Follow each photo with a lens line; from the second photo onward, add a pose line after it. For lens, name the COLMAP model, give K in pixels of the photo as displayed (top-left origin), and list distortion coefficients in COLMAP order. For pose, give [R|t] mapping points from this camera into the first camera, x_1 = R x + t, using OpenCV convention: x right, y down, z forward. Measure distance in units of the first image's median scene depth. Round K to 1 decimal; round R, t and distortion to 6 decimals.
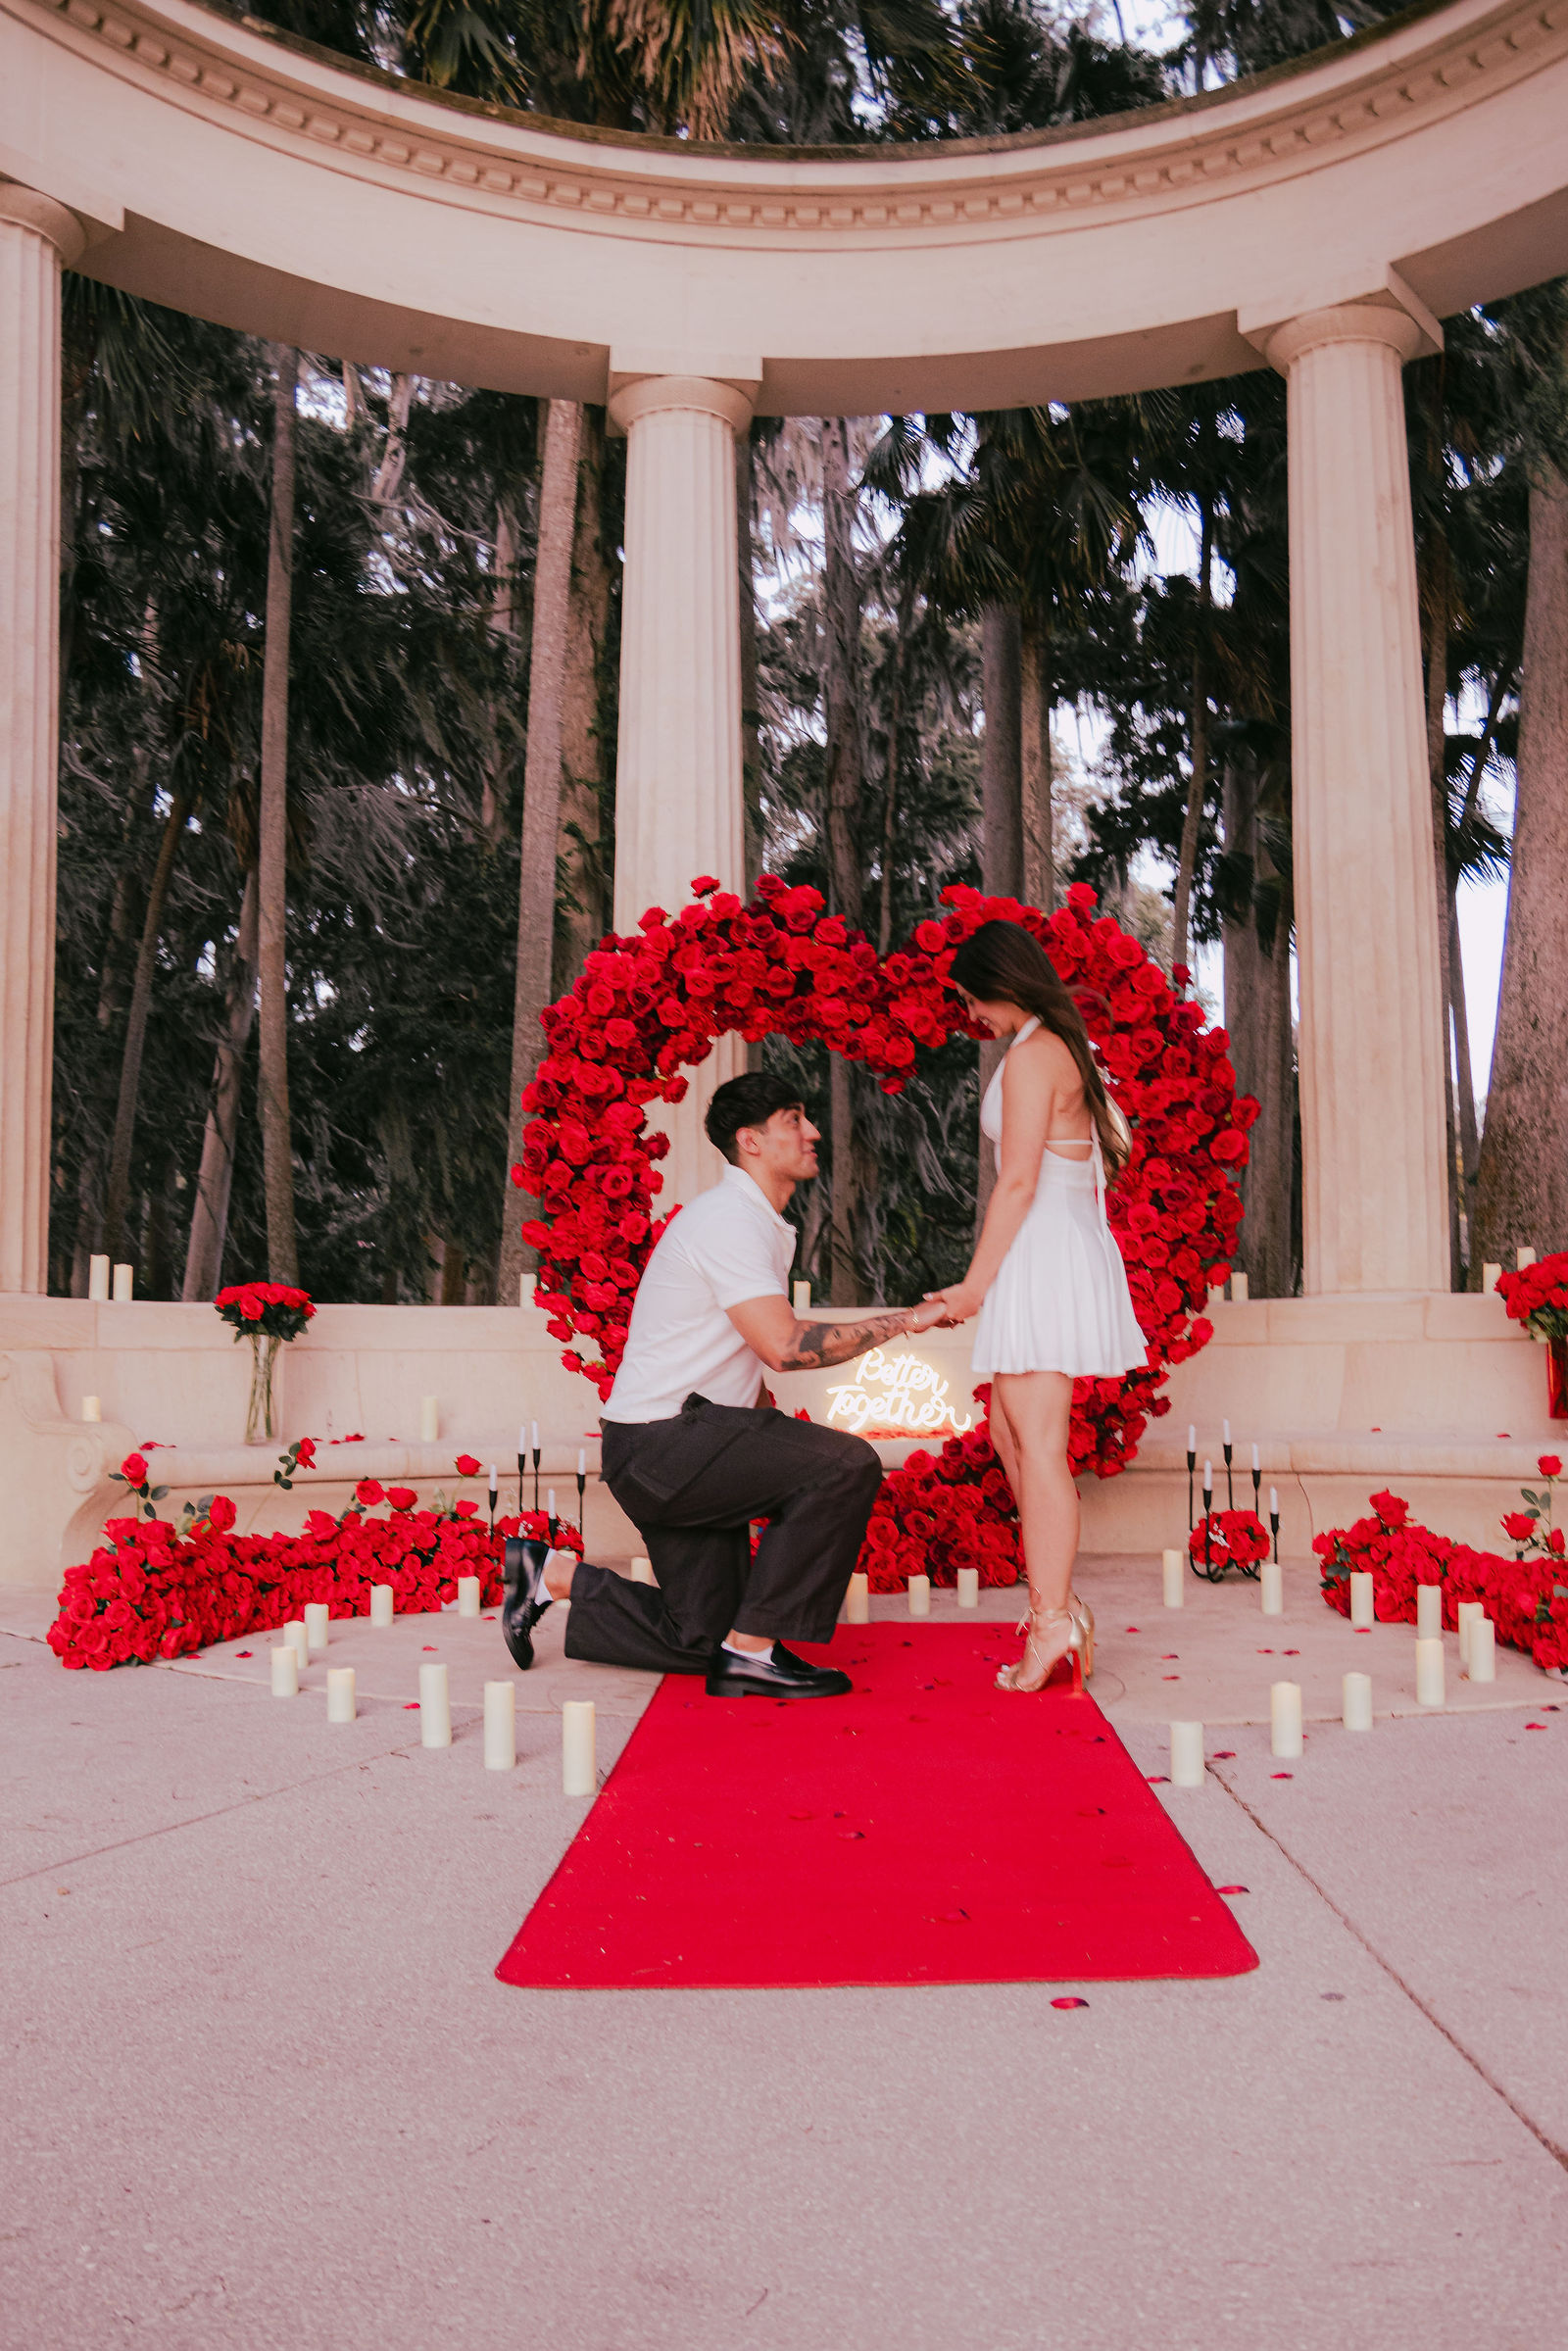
lens RADIAL K [[2147.6, 0, 784.0], [0, 2147.6, 1175.5], [0, 0, 1]] dist [-0.017625, -0.010738]
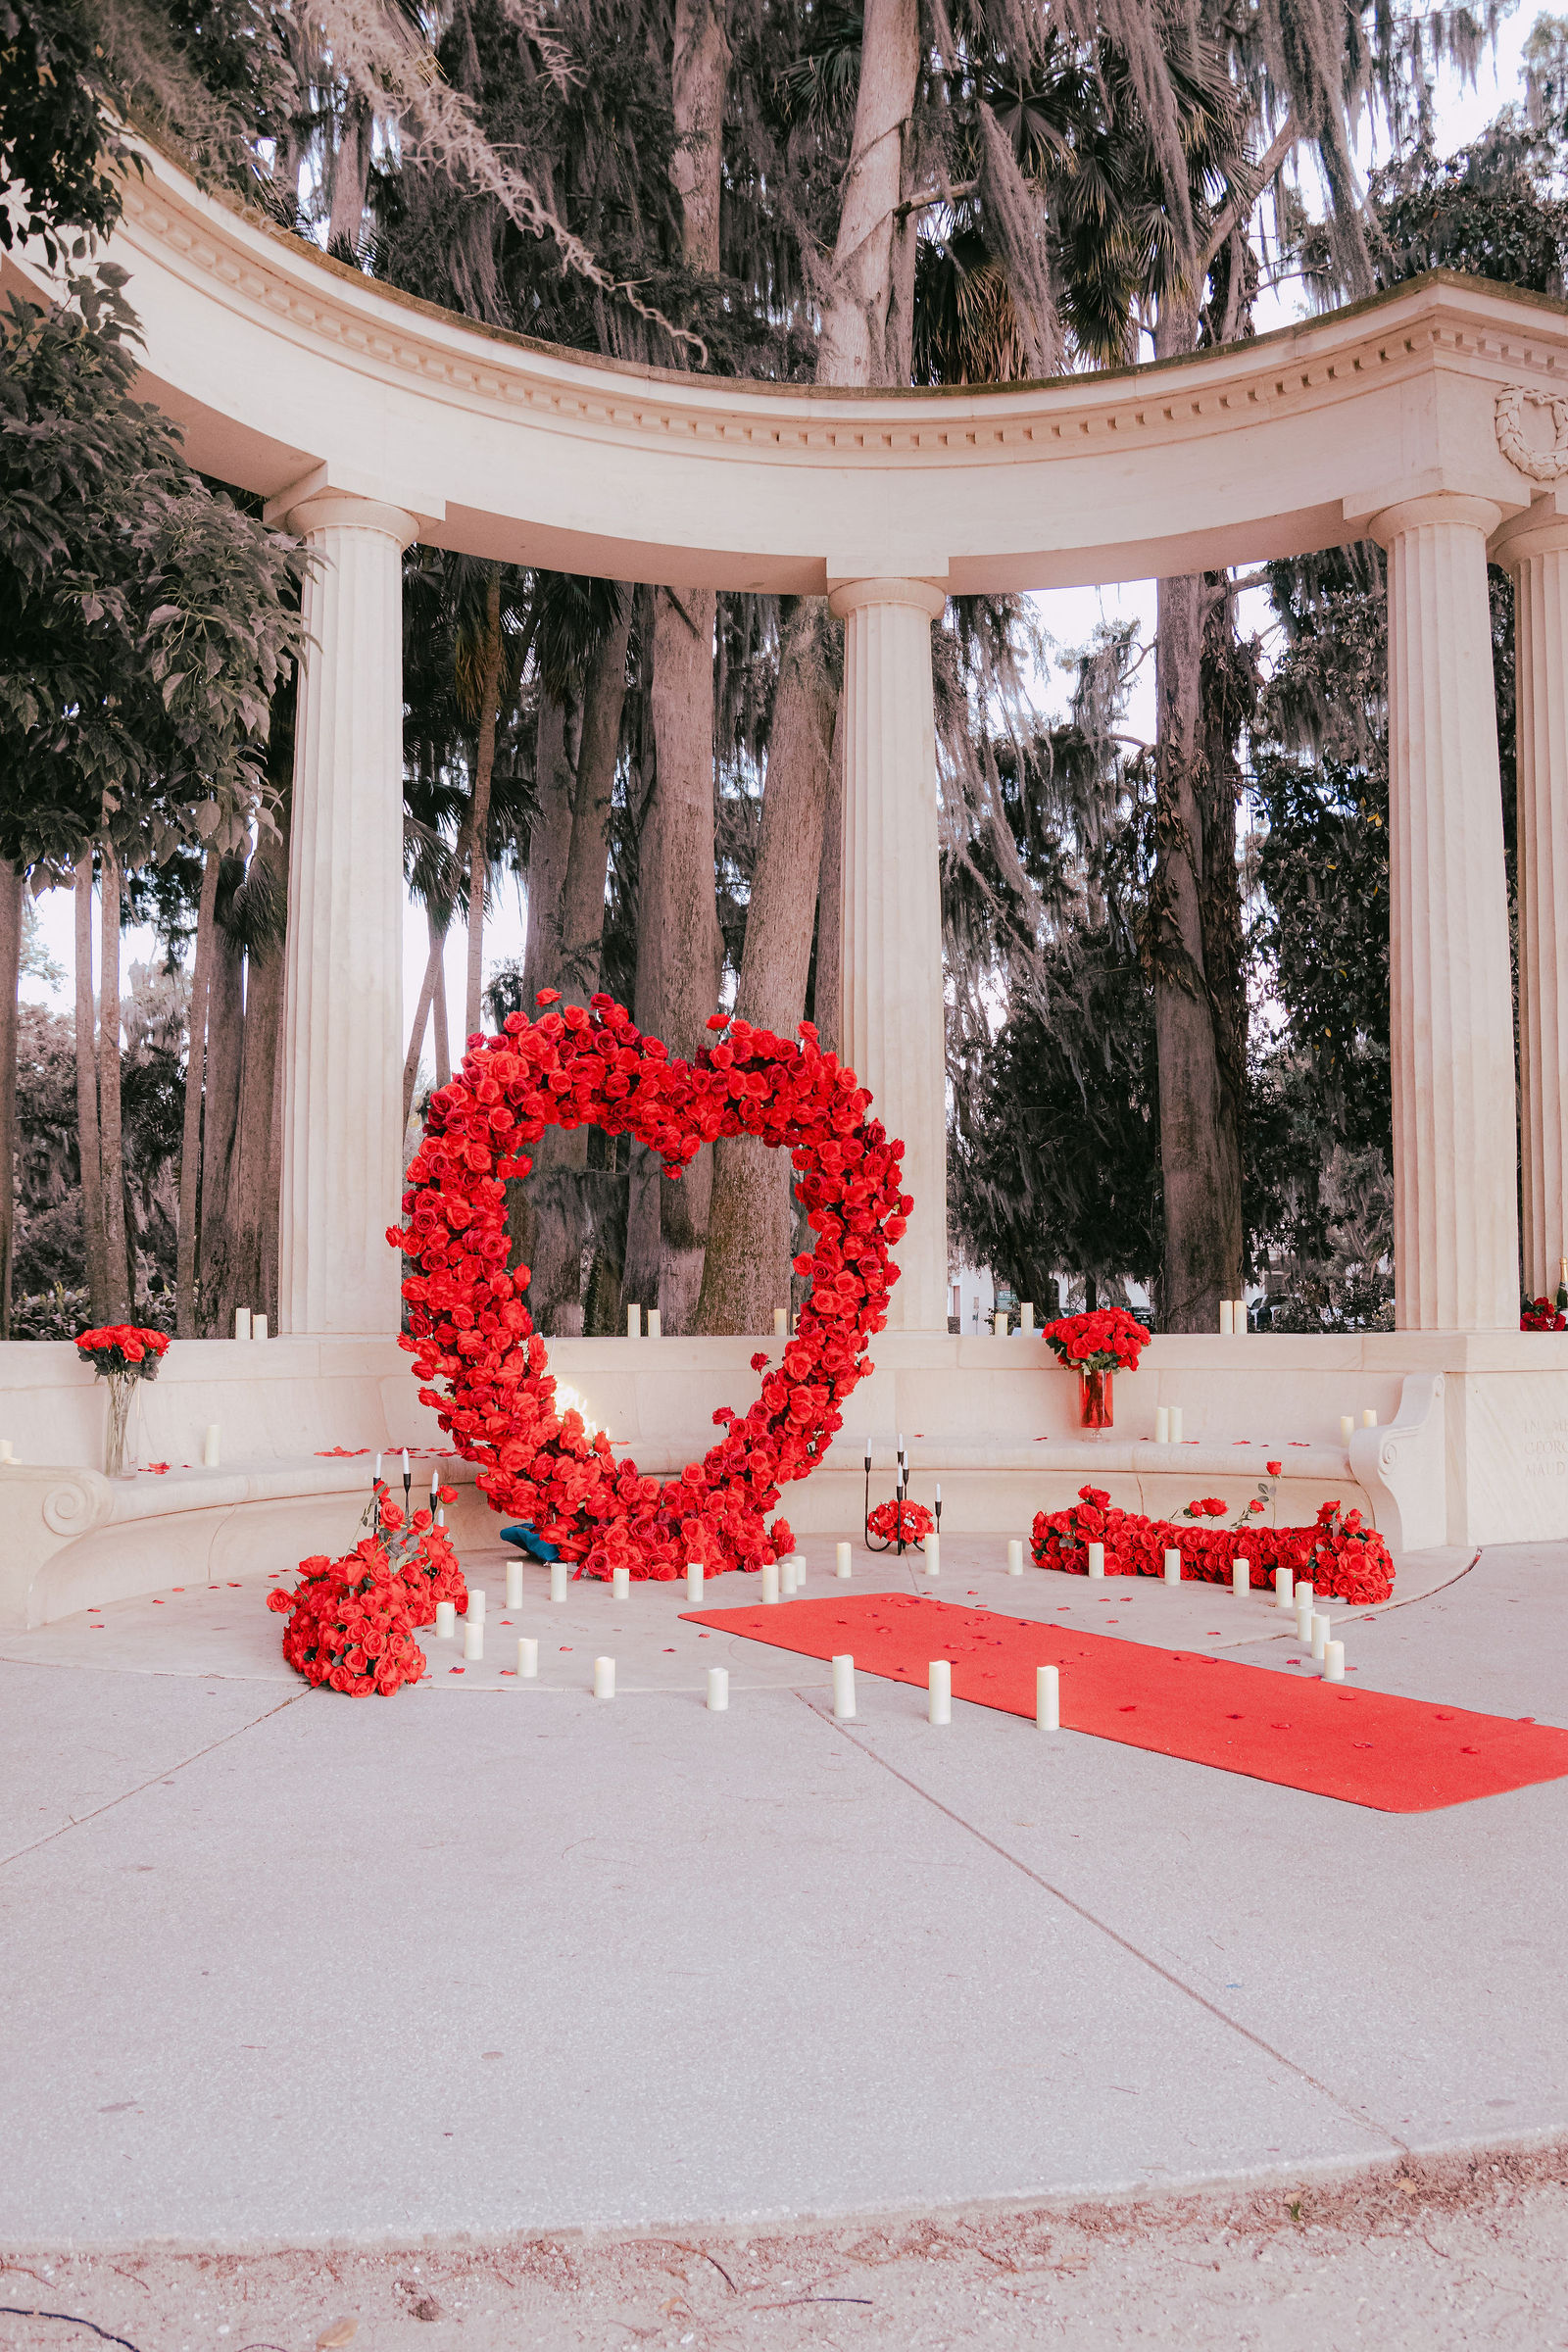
lens RADIAL K [[2148.5, 0, 784.0], [0, 2148.5, 1176.0], [0, 0, 1]] dist [-0.017625, -0.010738]
pose [[0.815410, 0.041261, 0.577411, -0.623096], [-0.053620, 0.998552, 0.004366, -0.048427], [-0.576395, -0.034520, 0.816442, -0.052310]]
